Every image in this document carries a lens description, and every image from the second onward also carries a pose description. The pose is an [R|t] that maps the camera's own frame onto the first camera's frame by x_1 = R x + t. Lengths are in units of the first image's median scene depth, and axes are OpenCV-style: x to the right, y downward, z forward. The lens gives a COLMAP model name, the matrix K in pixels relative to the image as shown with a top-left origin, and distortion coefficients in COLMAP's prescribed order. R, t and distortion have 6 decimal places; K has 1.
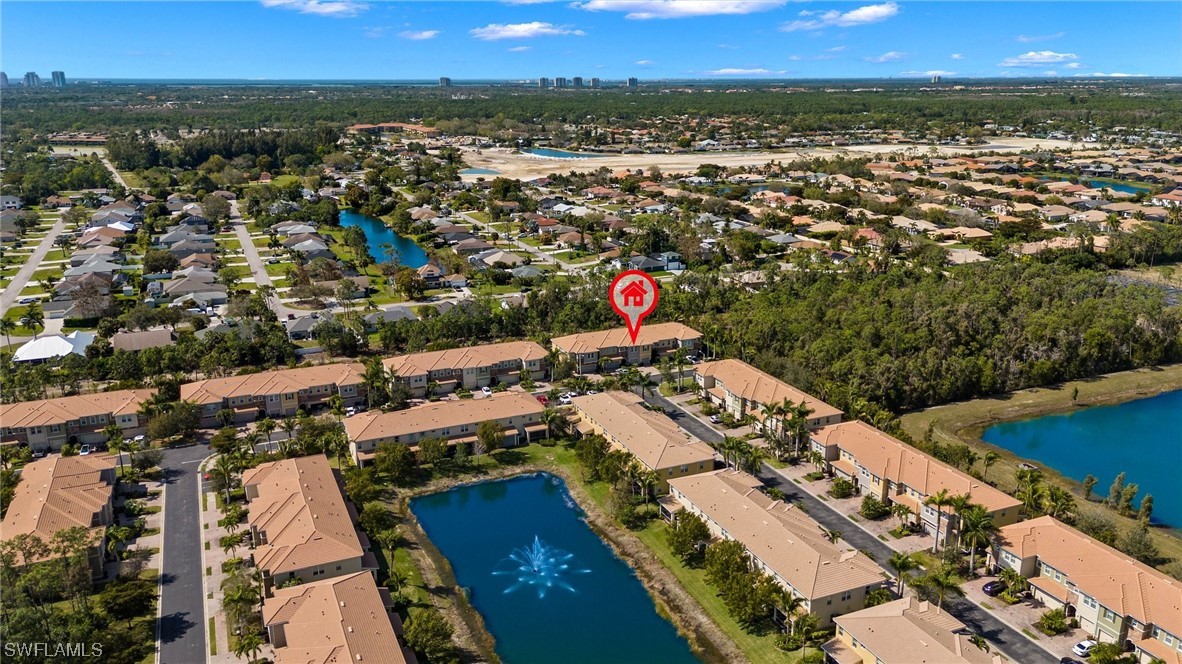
lens RADIAL K [[859.4, 0, 591.0], [0, 859.4, 332.0], [0, 0, 1]] dist [0.088251, -0.082451]
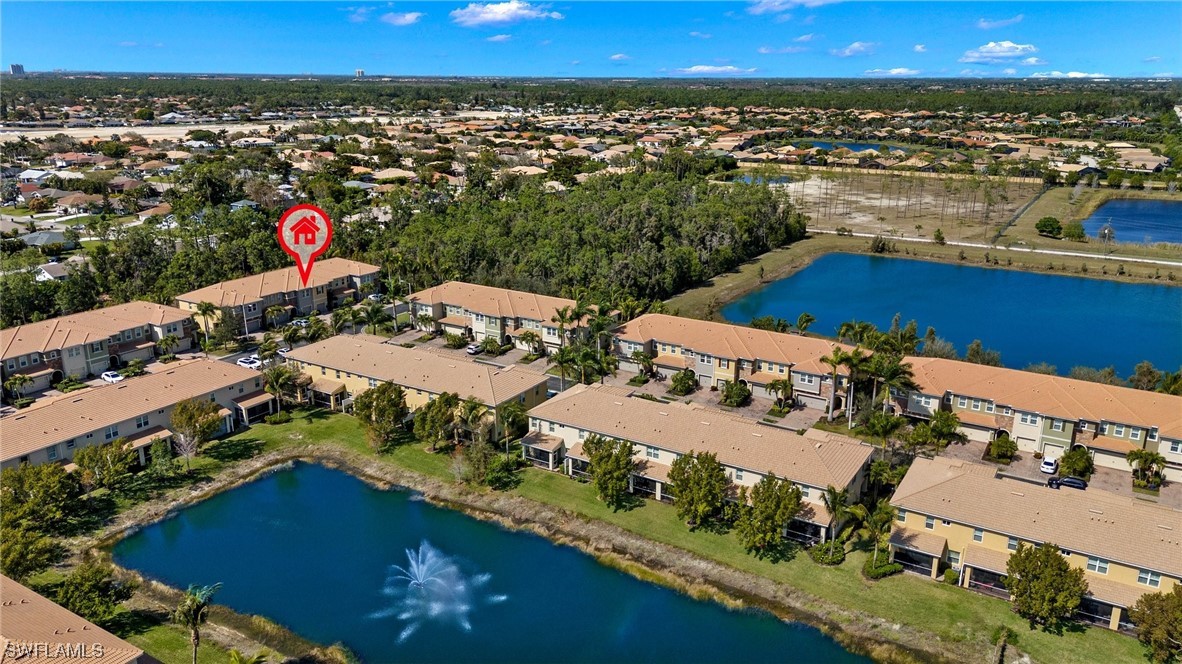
lens RADIAL K [[859.4, 0, 591.0], [0, 859.4, 332.0], [0, 0, 1]] dist [0.088251, -0.082451]
pose [[0.828675, -0.157686, 0.537060, -0.200710], [0.149108, 0.987016, 0.059725, 0.058531], [-0.539504, 0.030587, 0.841427, 0.301455]]
